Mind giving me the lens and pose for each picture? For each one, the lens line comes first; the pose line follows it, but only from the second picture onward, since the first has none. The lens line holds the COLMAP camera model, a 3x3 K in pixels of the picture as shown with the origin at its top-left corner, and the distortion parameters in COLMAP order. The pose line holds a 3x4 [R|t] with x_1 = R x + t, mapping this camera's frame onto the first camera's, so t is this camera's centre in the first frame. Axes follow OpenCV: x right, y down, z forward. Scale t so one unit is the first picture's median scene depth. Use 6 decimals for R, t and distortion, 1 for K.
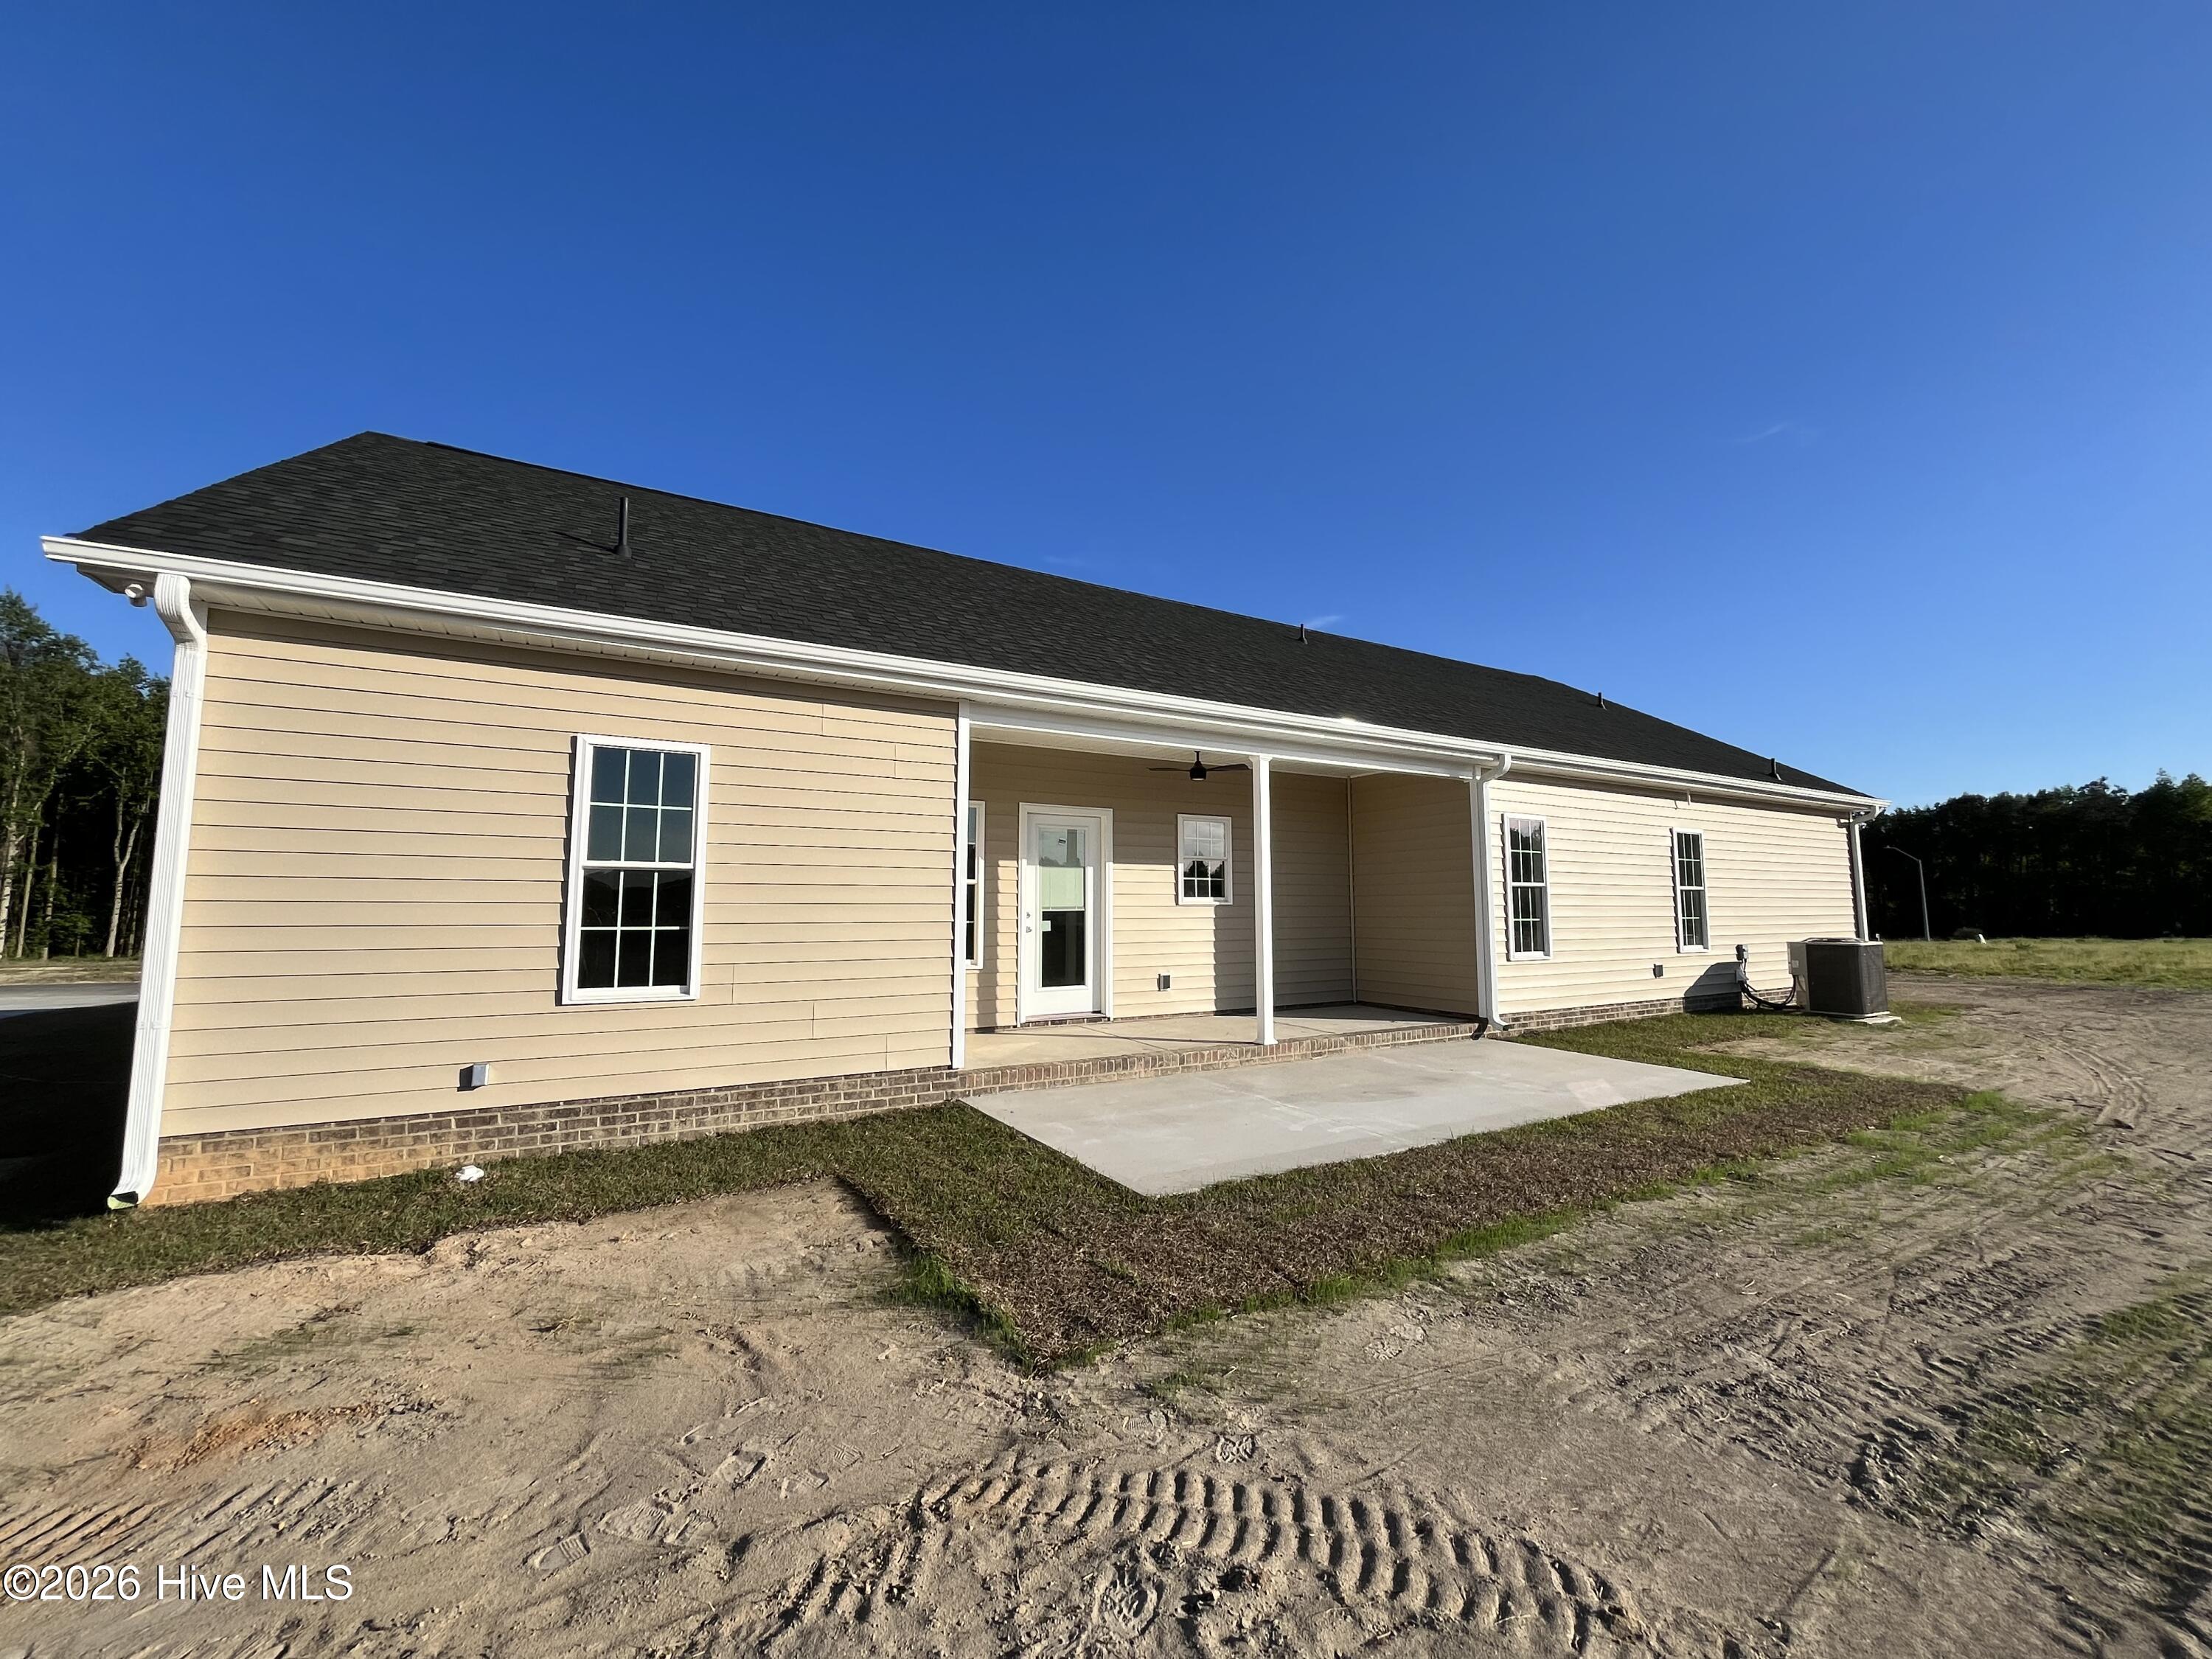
lens RADIAL K [[889.3, 0, 1106.1], [0, 889.3, 823.8], [0, 0, 1]] dist [-0.004855, 0.000708]
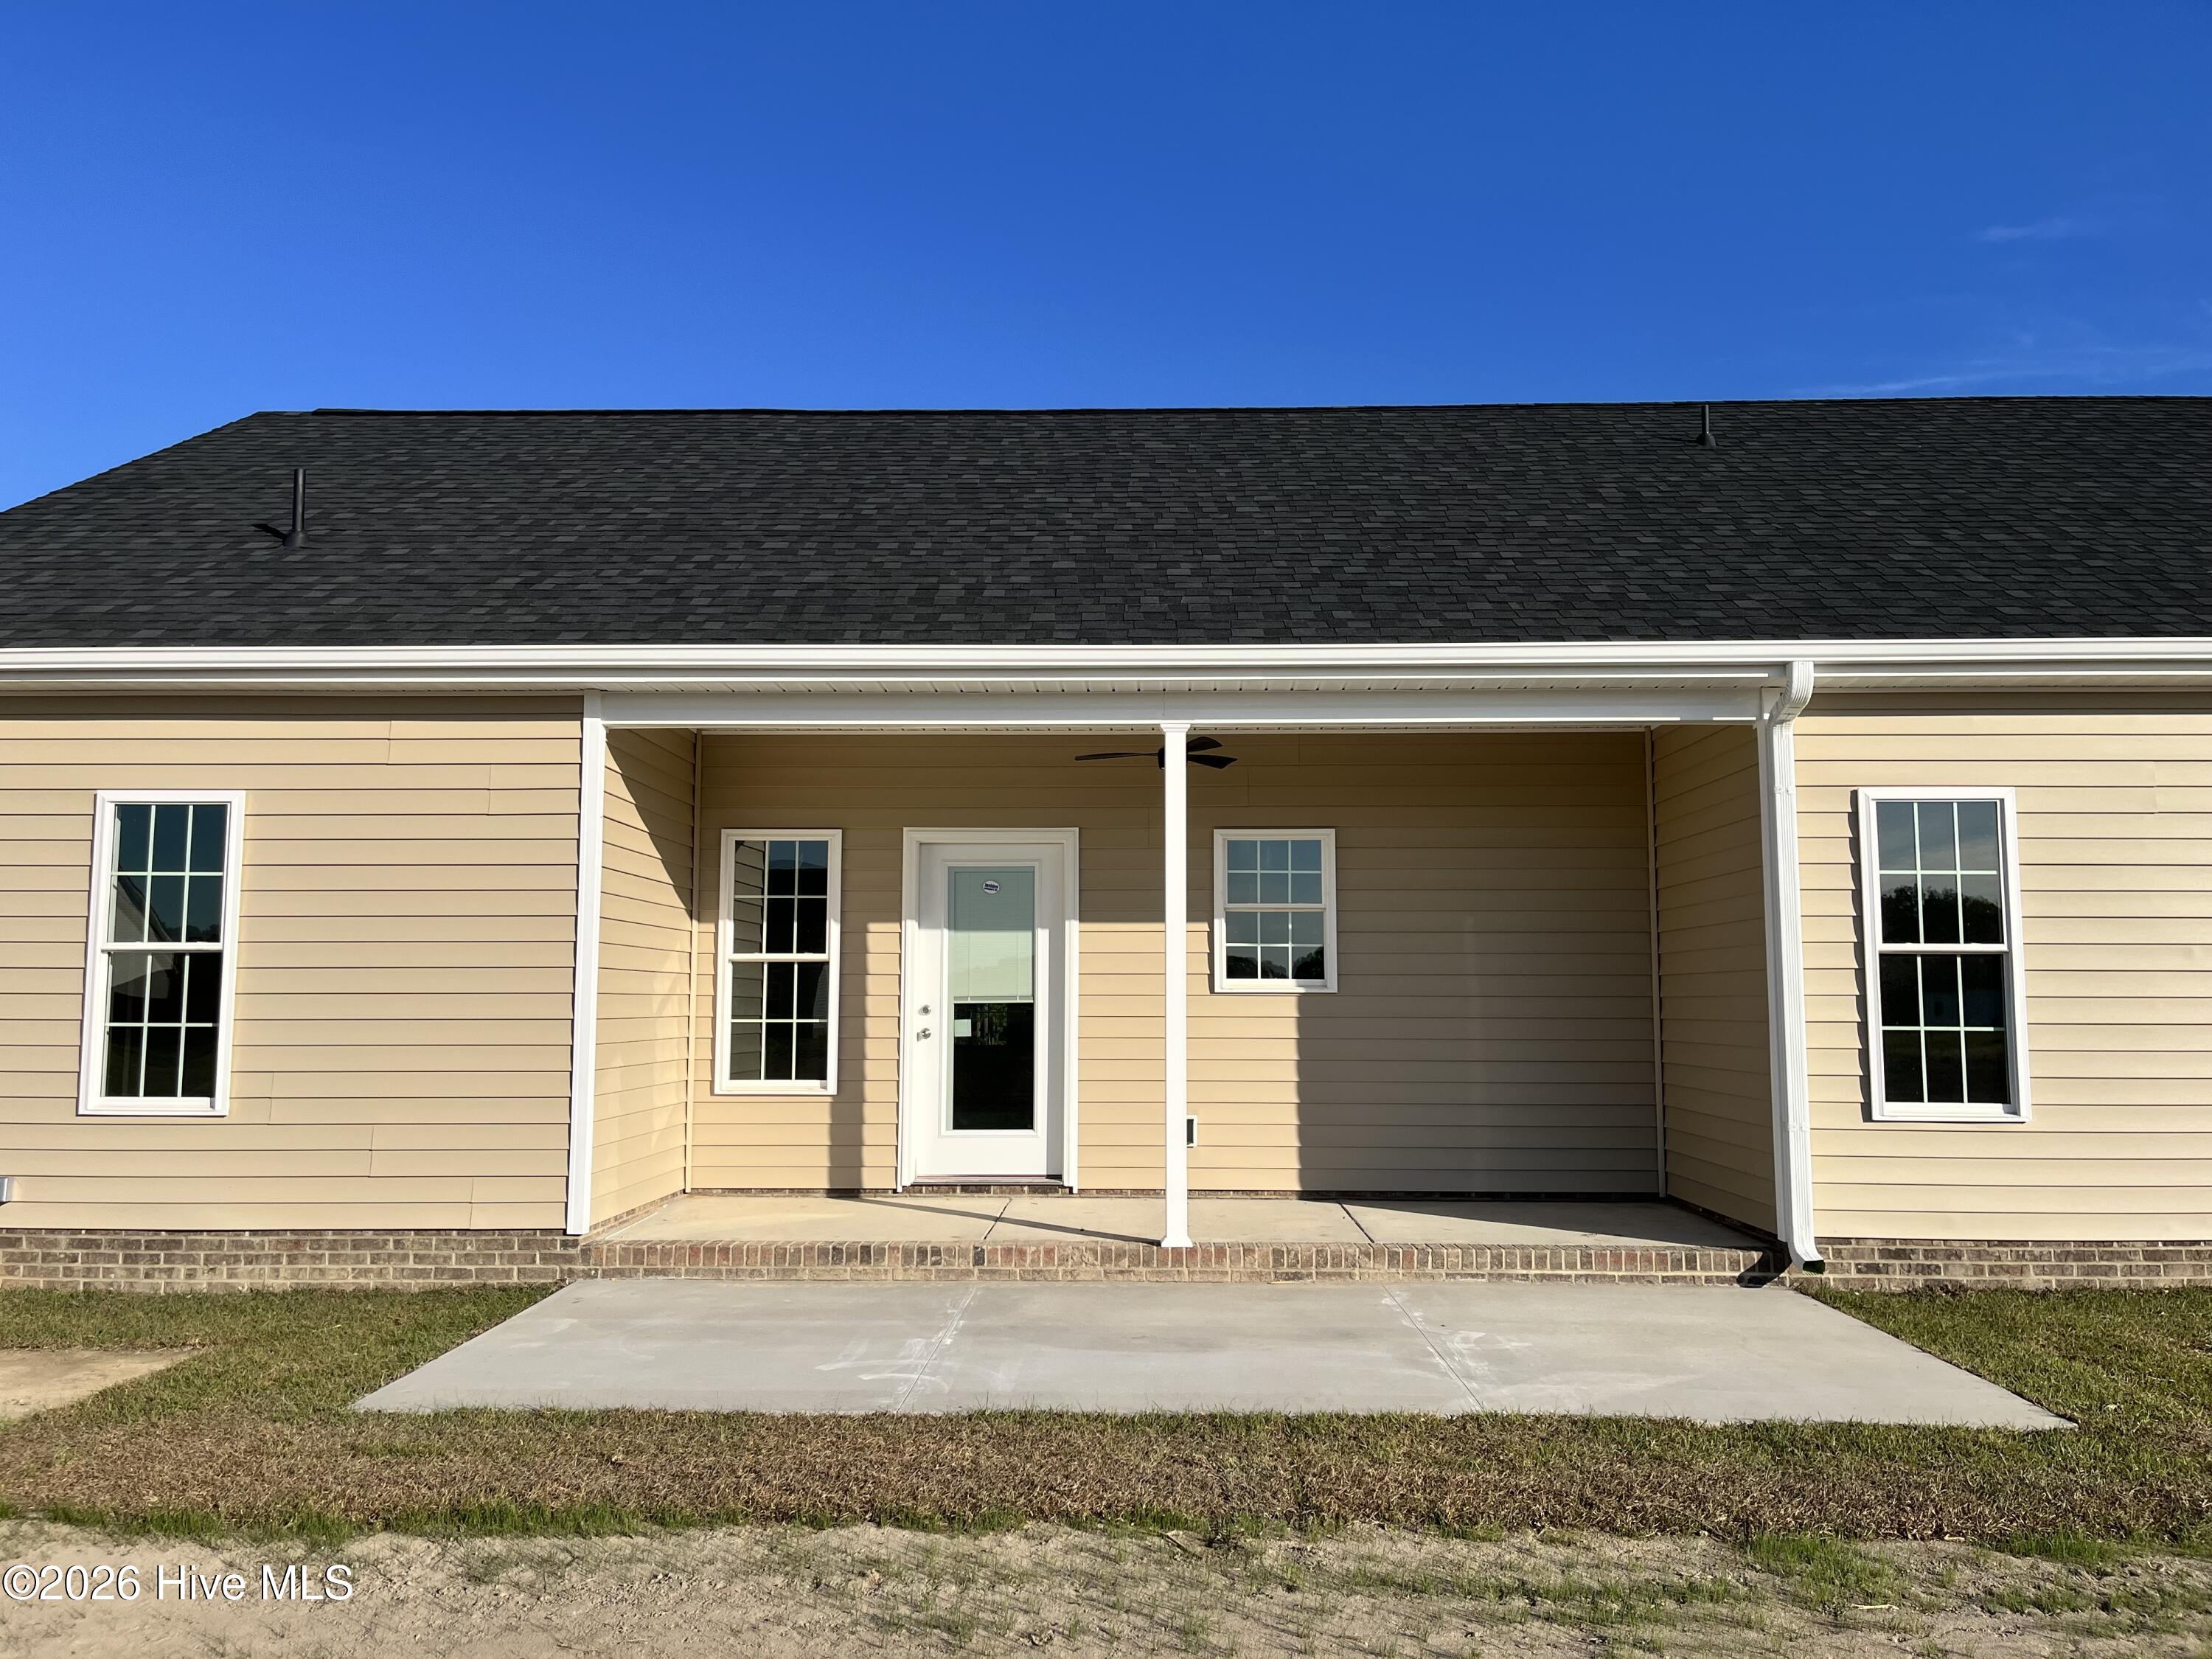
lens RADIAL K [[1658.8, 0, 1101.4], [0, 1658.8, 840.0], [0, 0, 1]] dist [0.086922, -0.109565]
pose [[0.848501, -0.050426, -0.526786, 0.825218], [0.048815, 0.998664, -0.016970, 0.014230], [0.526938, -0.011316, 0.849828, 0.118267]]
